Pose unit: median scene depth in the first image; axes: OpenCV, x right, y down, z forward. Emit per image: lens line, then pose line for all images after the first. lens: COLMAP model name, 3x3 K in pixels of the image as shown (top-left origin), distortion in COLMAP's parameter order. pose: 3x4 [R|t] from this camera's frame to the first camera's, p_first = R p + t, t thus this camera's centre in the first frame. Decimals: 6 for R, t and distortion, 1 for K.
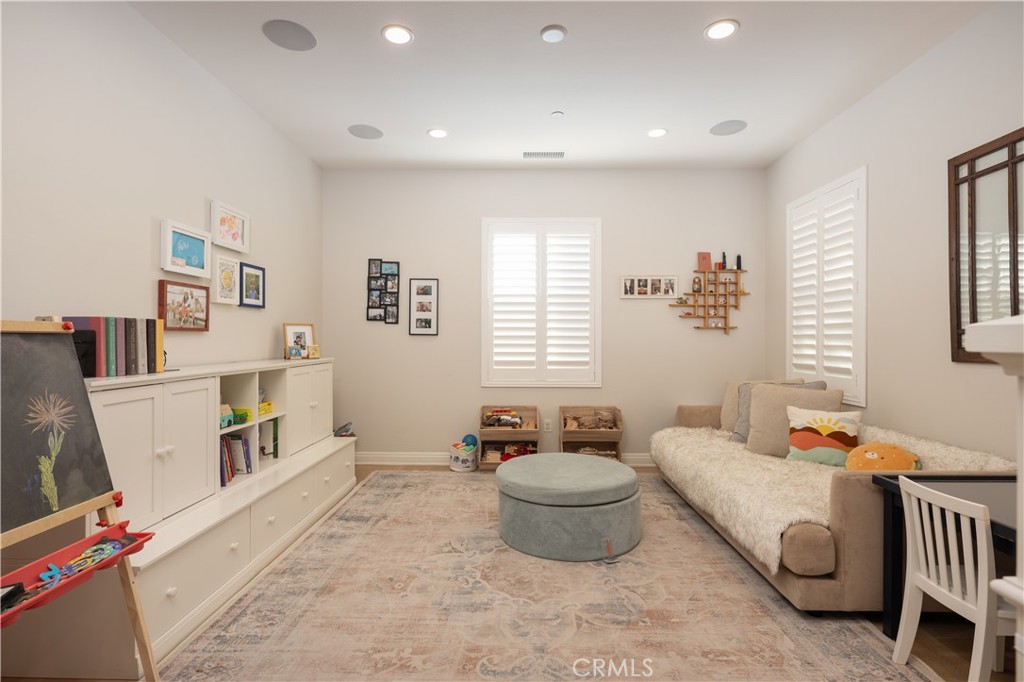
lens RADIAL K [[497.4, 0, 511.8], [0, 497.4, 338.9], [0, 0, 1]] dist [0.002780, 0.000258]
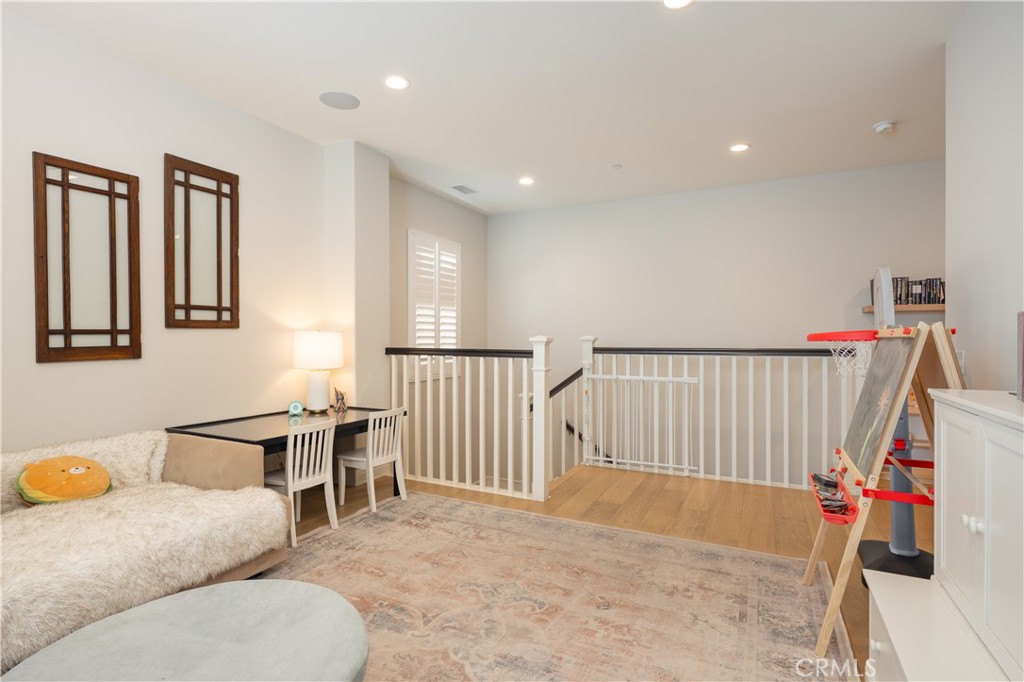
lens RADIAL K [[497.4, 0, 511.6], [0, 497.4, 338.9], [0, 0, 1]] dist [0.002780, 0.000258]
pose [[-0.898038, -0.002747, 0.439910, -0.467624], [0.000360, 0.999976, 0.006978, -0.008951], [-0.439918, 0.006425, -0.898015, 1.880578]]
